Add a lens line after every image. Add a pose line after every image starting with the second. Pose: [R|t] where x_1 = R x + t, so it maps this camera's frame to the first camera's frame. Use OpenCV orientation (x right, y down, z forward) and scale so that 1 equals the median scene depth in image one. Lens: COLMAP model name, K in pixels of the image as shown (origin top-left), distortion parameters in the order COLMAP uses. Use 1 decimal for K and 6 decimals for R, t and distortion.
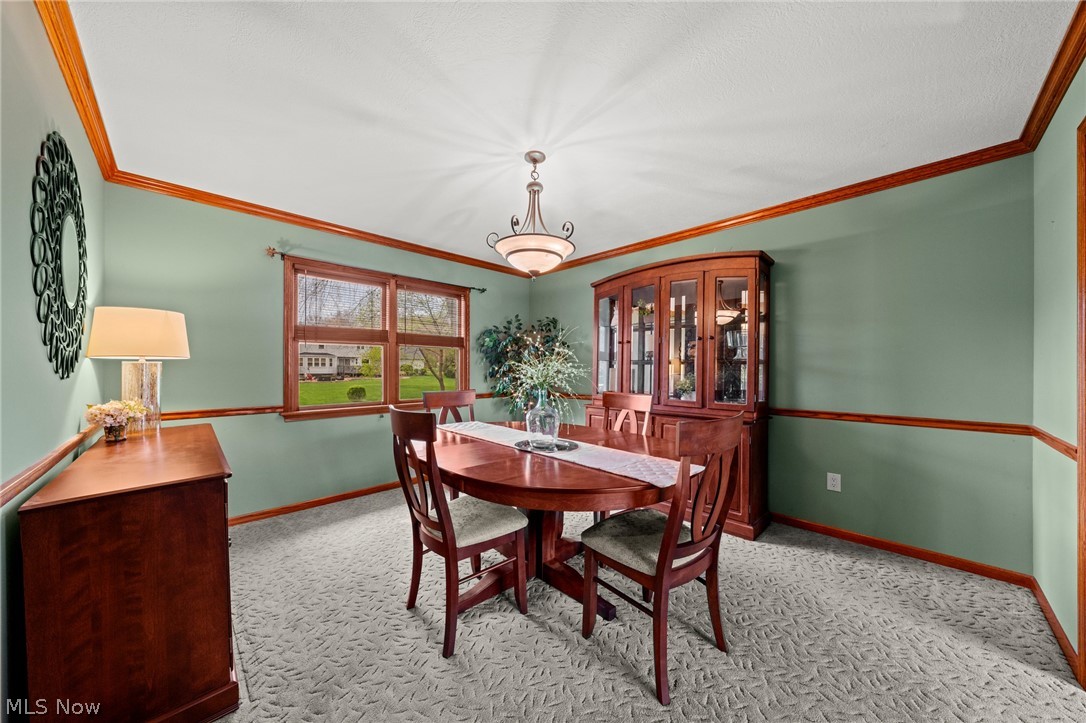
lens RADIAL K [[368.1, 0, 543.0], [0, 368.1, 361.5], [0, 0, 1]] dist [-0.001043, -0.000007]
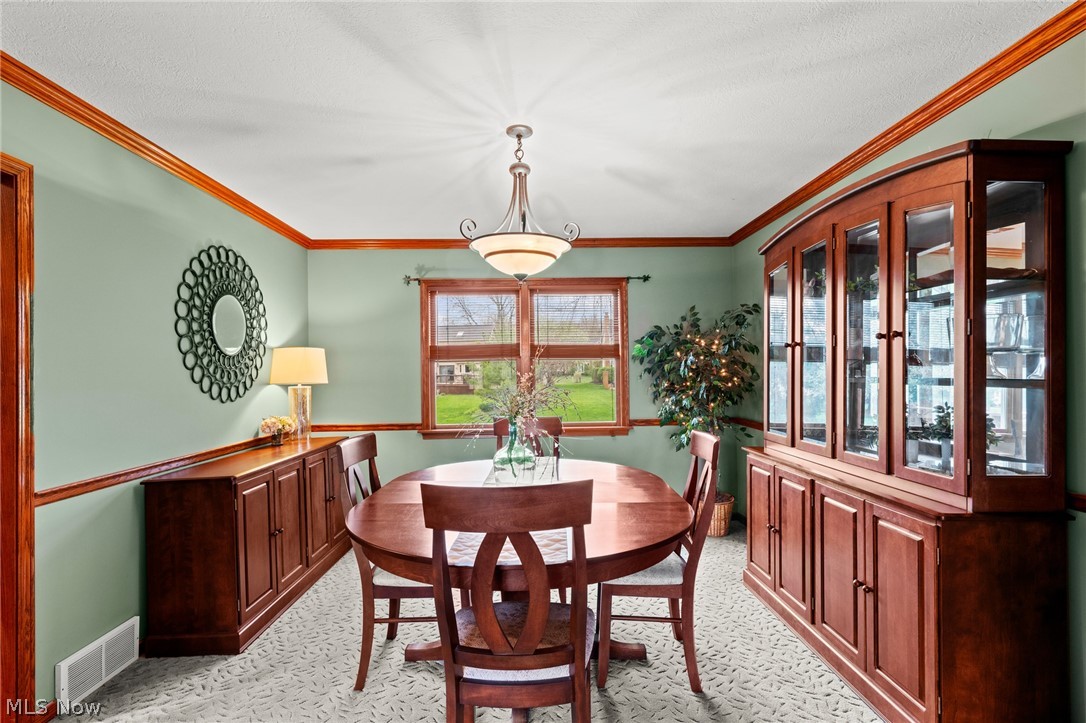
lens RADIAL K [[518.0, 0, 550.0], [0, 518.0, 354.9], [0, 0, 1]] dist [0.002049, -0.000038]
pose [[0.736190, -0.034353, -0.675903, 0.574606], [0.026254, 0.999409, -0.022200, -0.033339], [0.676266, -0.001402, 0.736656, 0.161642]]
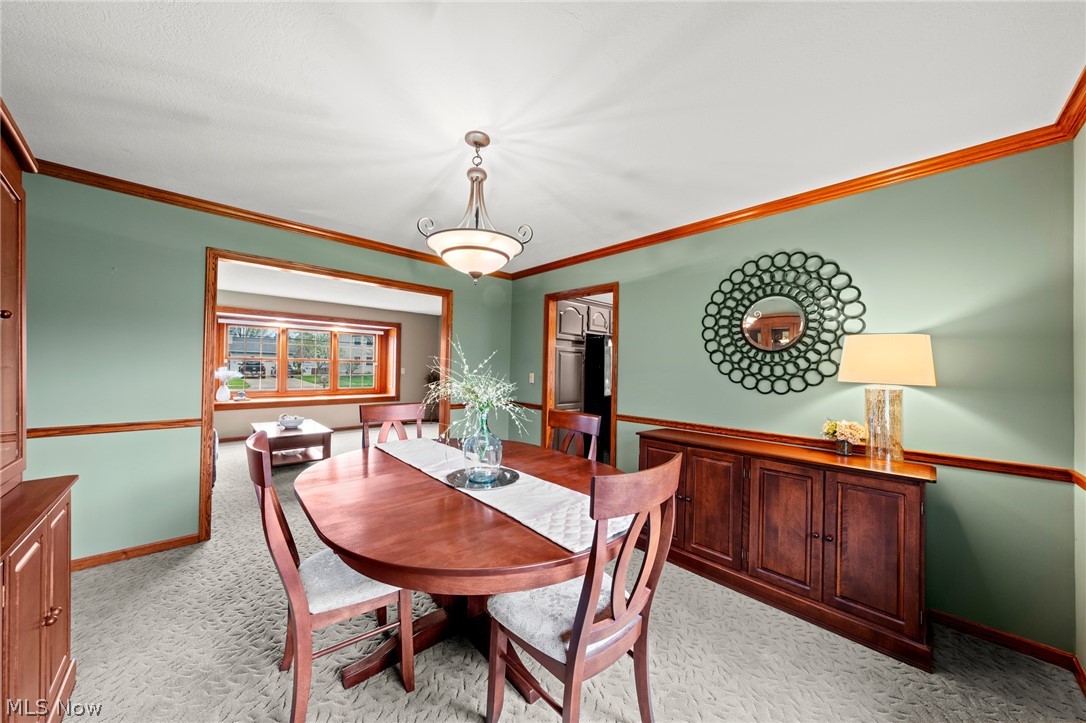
lens RADIAL K [[368.1, 0, 543.0], [0, 368.1, 361.5], [0, 0, 1]] dist [-0.001043, -0.000007]
pose [[-0.999623, -0.023490, 0.014238, -0.142597], [-0.023932, 0.999210, -0.031729, -0.011737], [-0.013482, -0.032058, -0.999395, 1.360500]]
